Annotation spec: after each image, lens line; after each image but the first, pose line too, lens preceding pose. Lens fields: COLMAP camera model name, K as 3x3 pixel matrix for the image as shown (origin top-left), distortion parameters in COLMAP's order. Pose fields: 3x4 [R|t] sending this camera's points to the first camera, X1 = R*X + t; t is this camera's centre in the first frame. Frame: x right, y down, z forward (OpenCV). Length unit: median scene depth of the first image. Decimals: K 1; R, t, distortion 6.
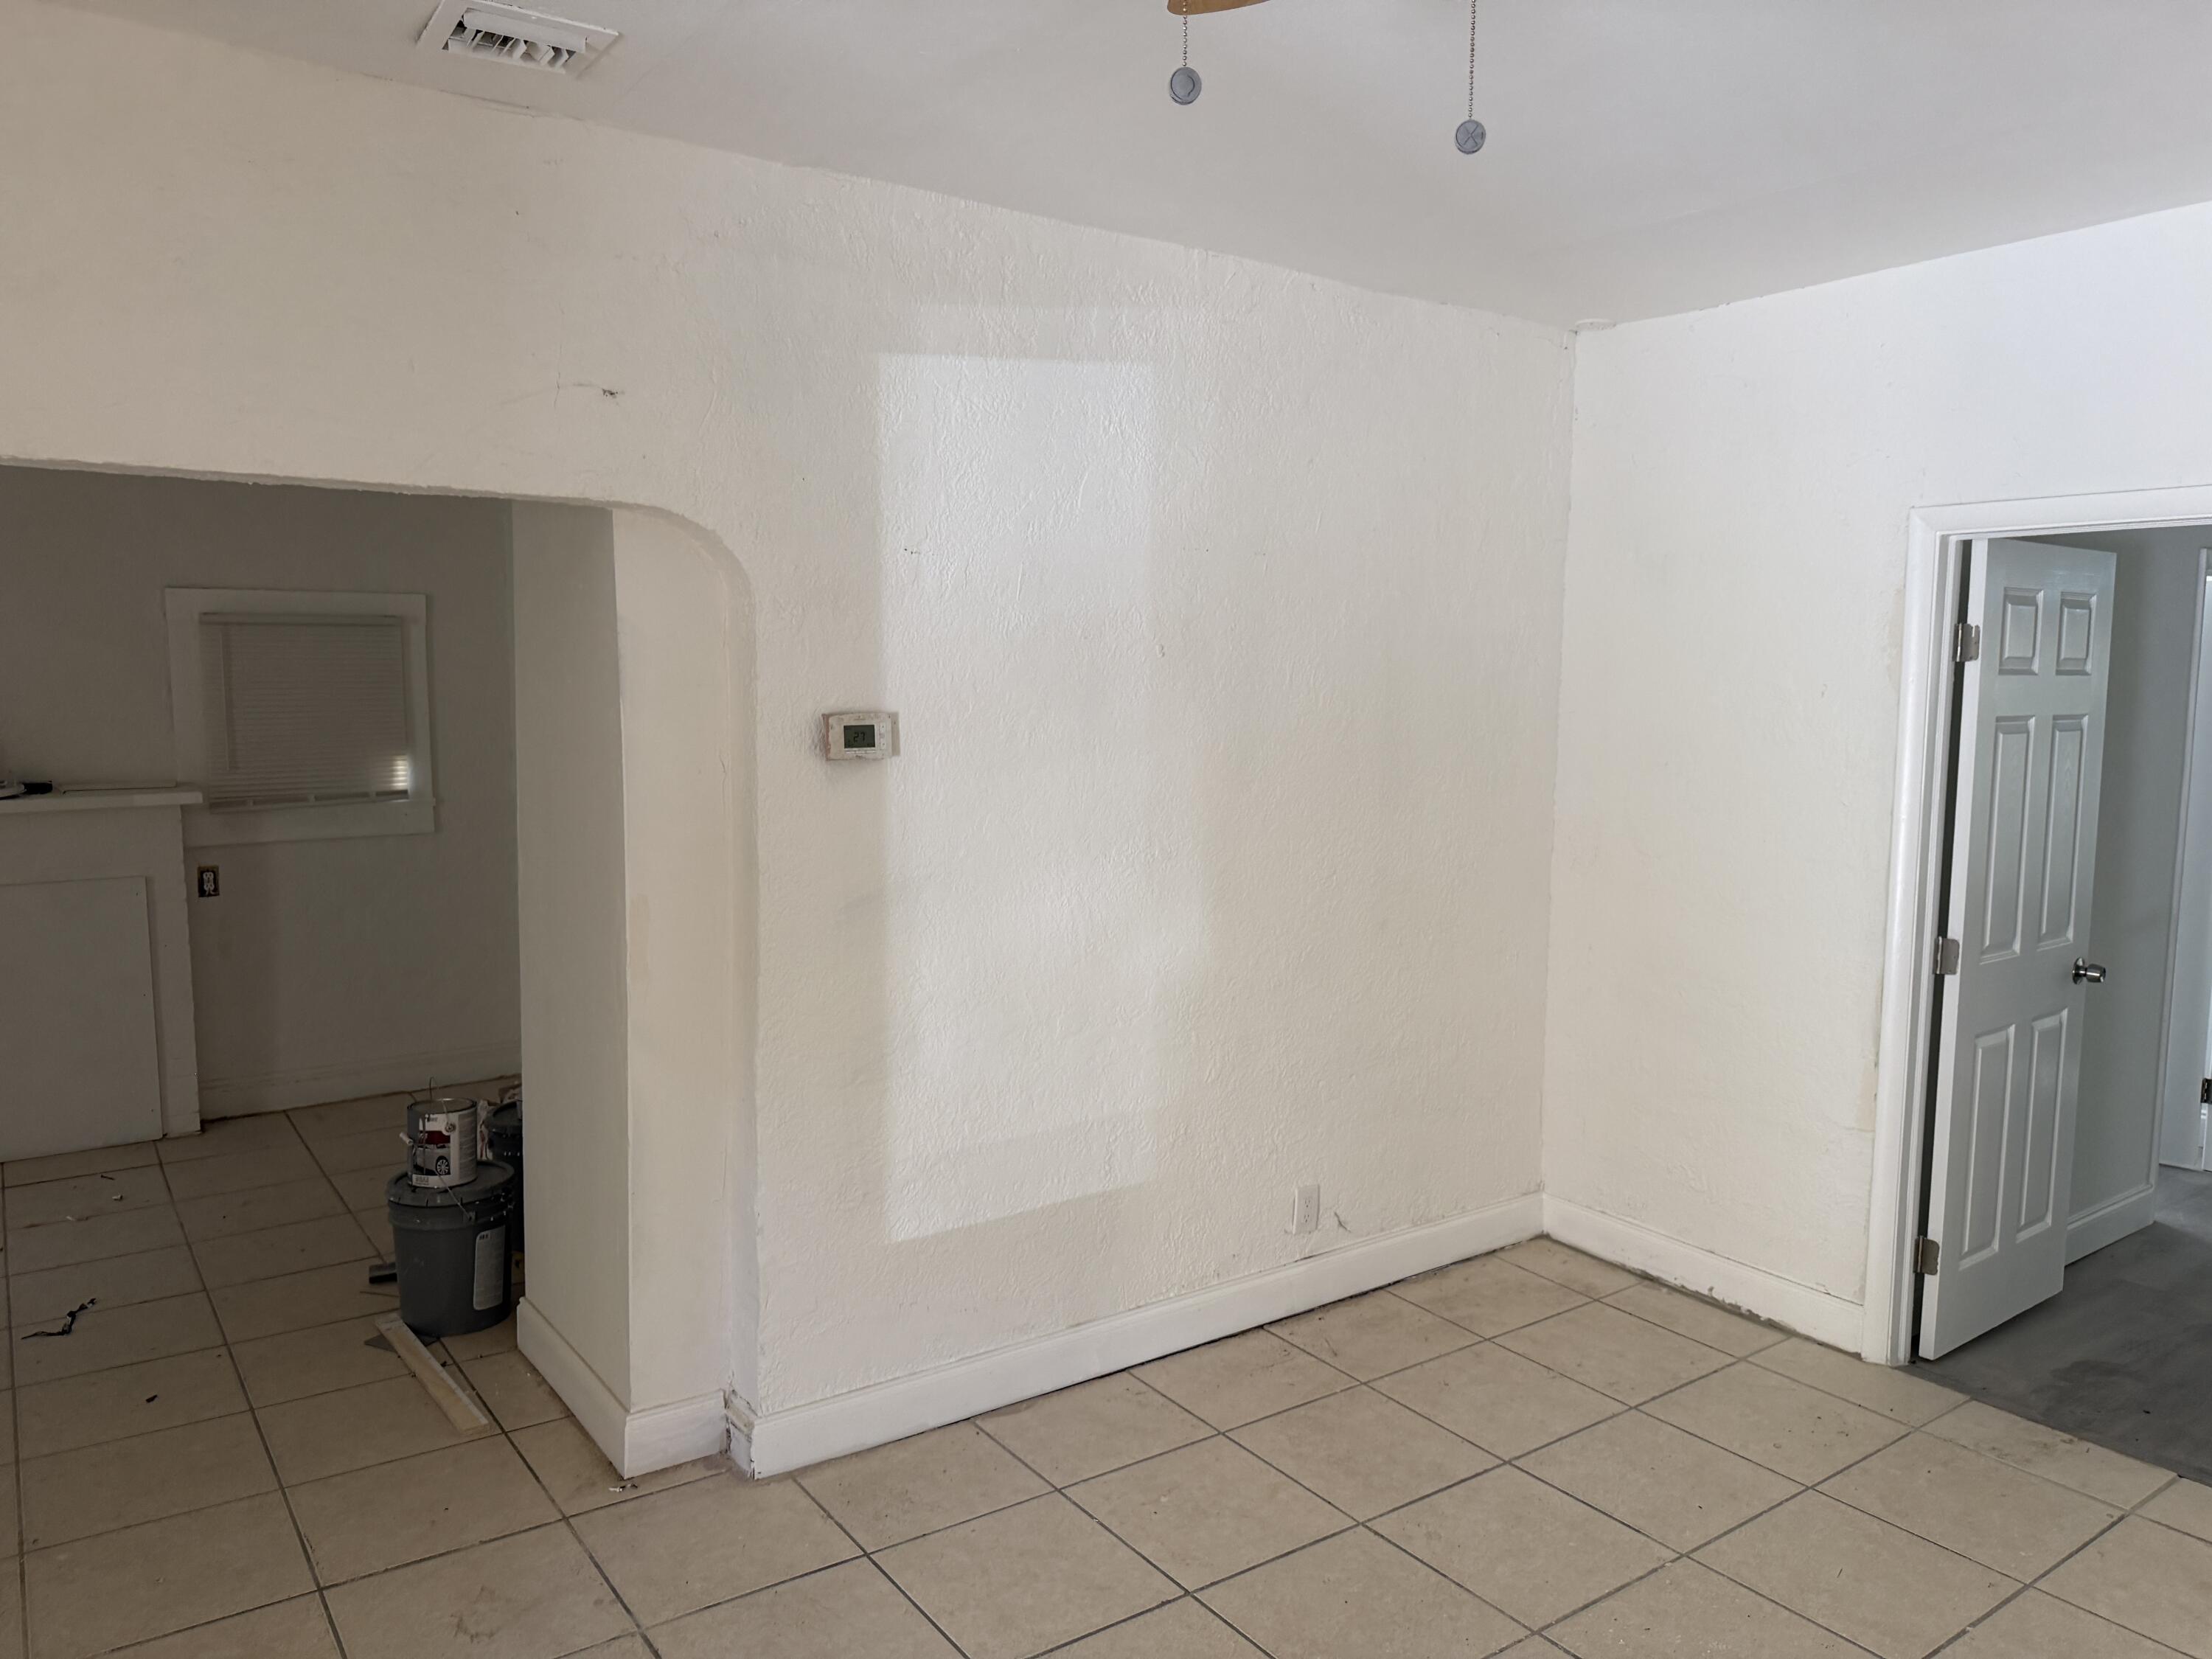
lens RADIAL K [[1577.0, 0, 1109.6], [0, 1577.0, 842.0], [0, 0, 1]] dist [0.056787, -0.083433]
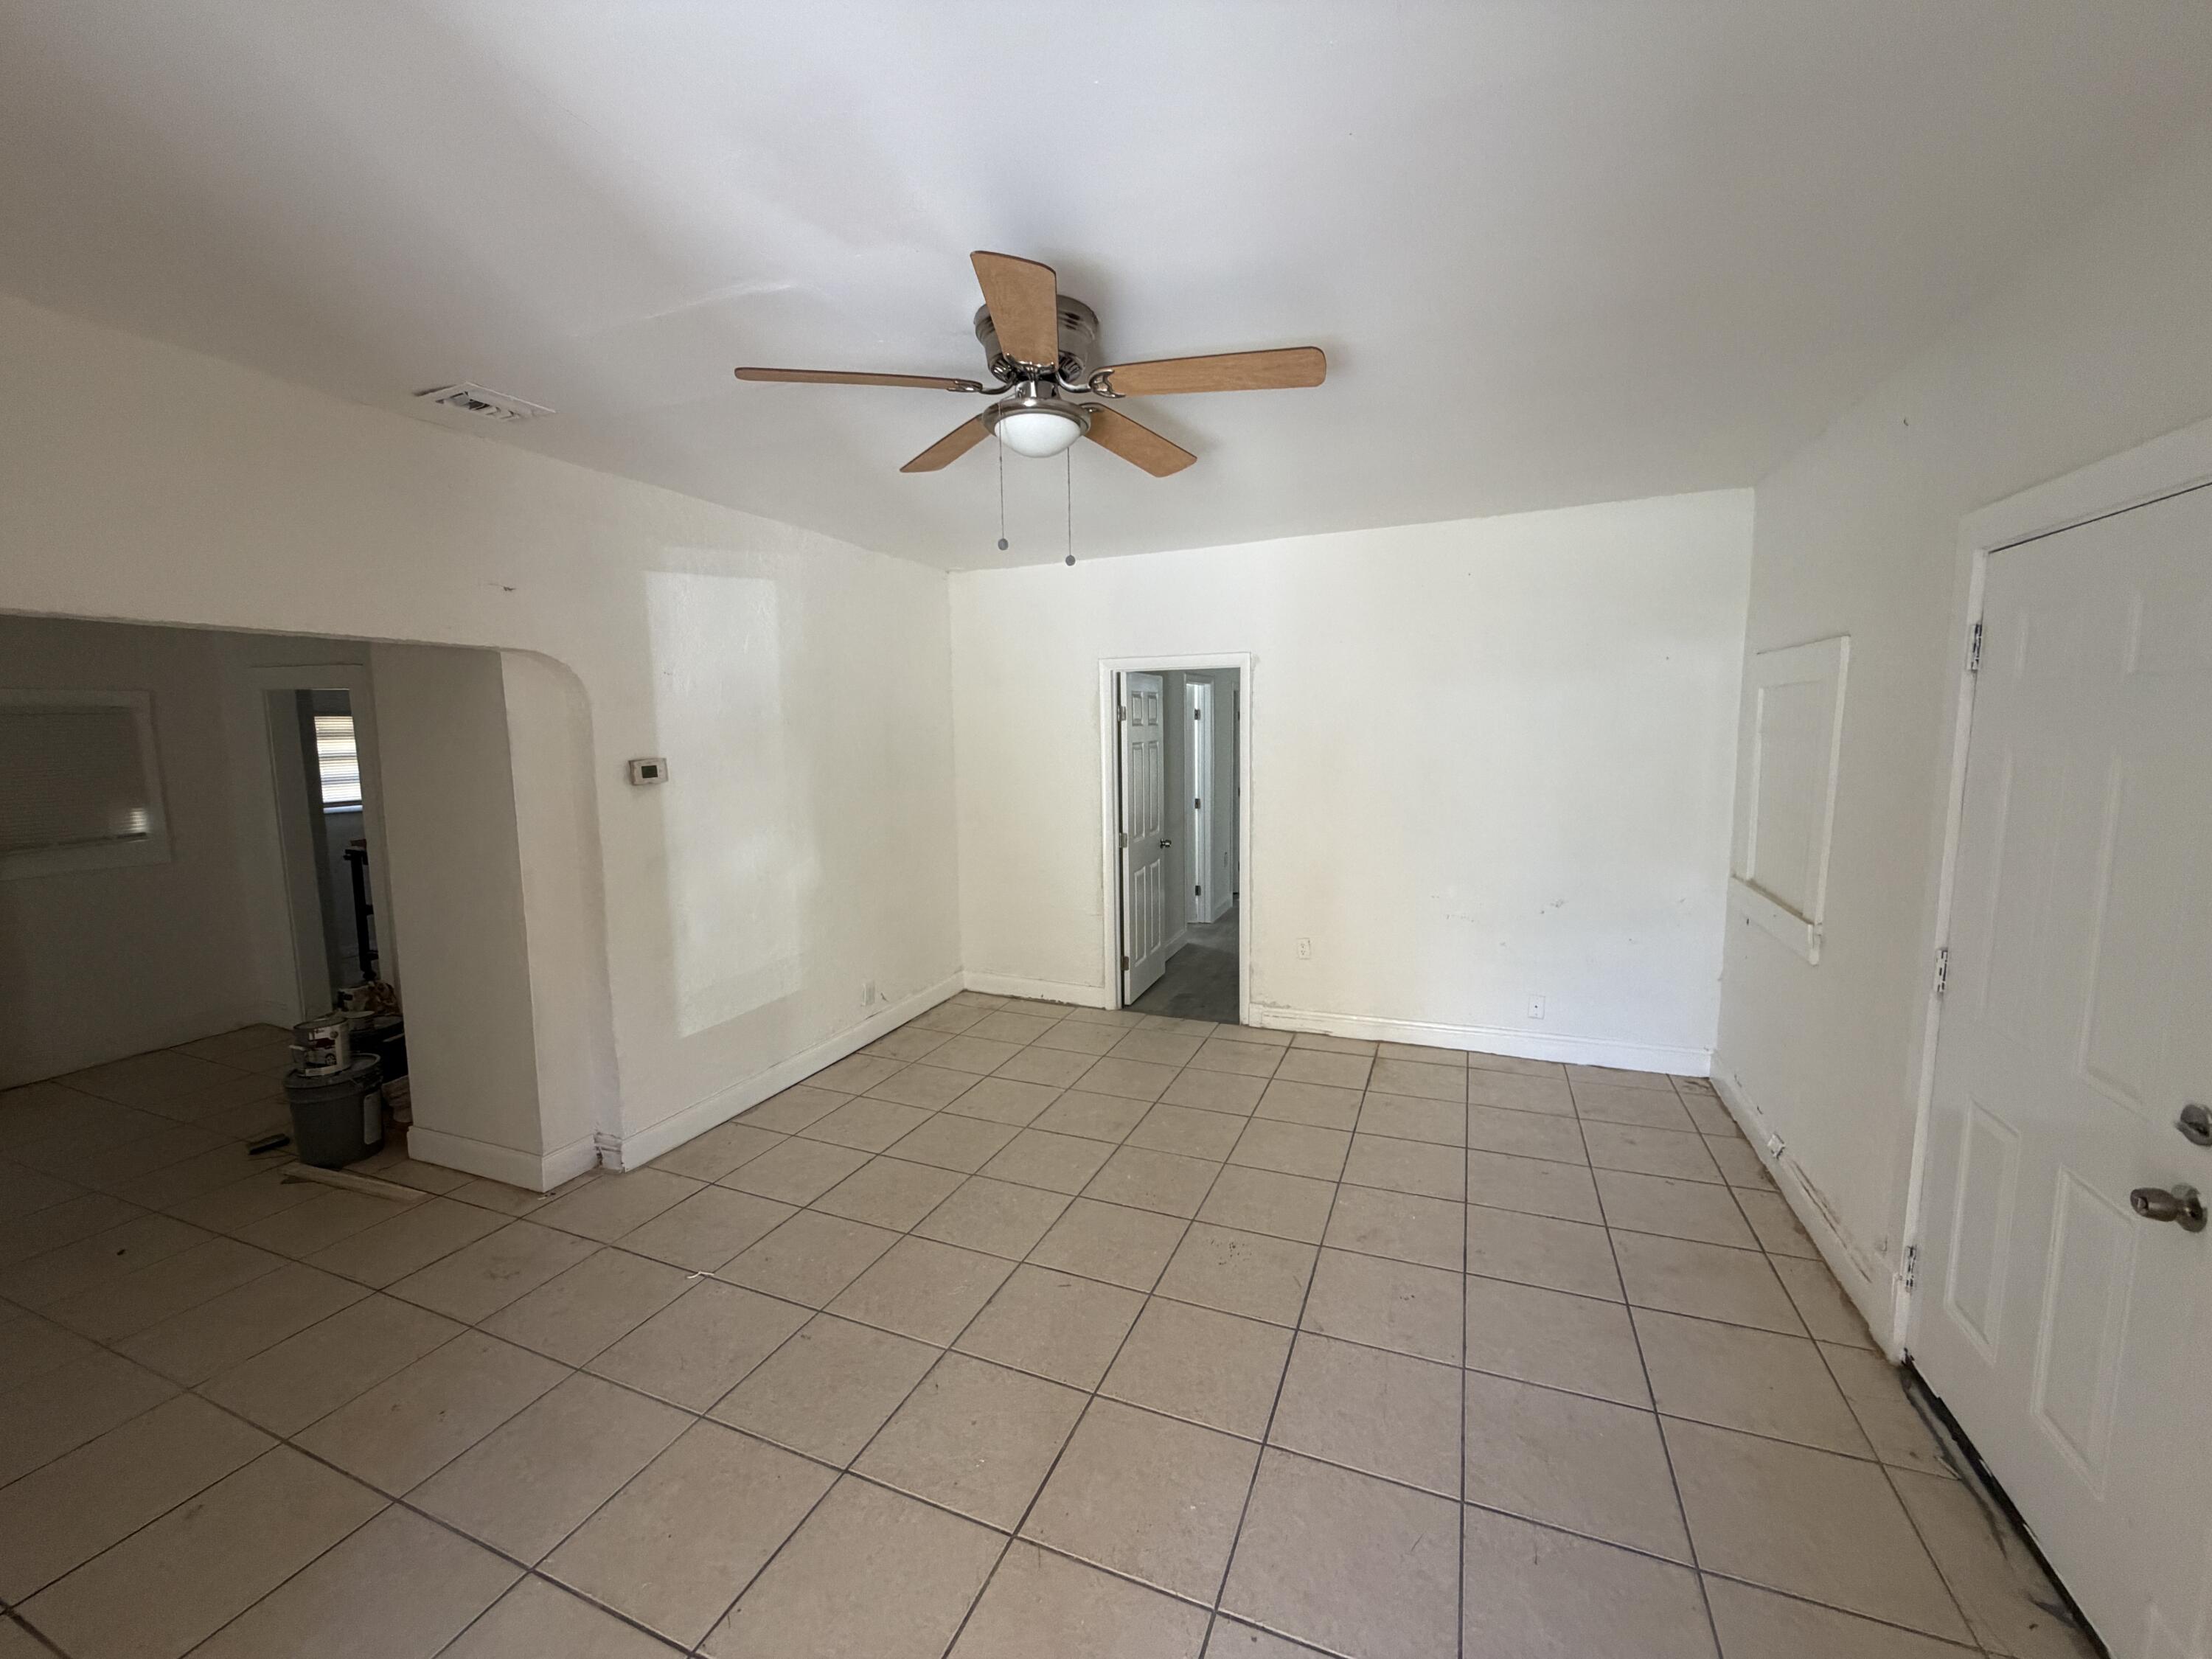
lens RADIAL K [[904.3, 0, 1105.8], [0, 904.3, 825.2], [0, 0, 1]] dist [0.001690, 0.000512]
pose [[0.845413, -0.080065, 0.528078, -0.236156], [0.078589, 0.996586, 0.025284, 0.010686], [-0.528299, 0.020126, 0.848820, -0.177879]]
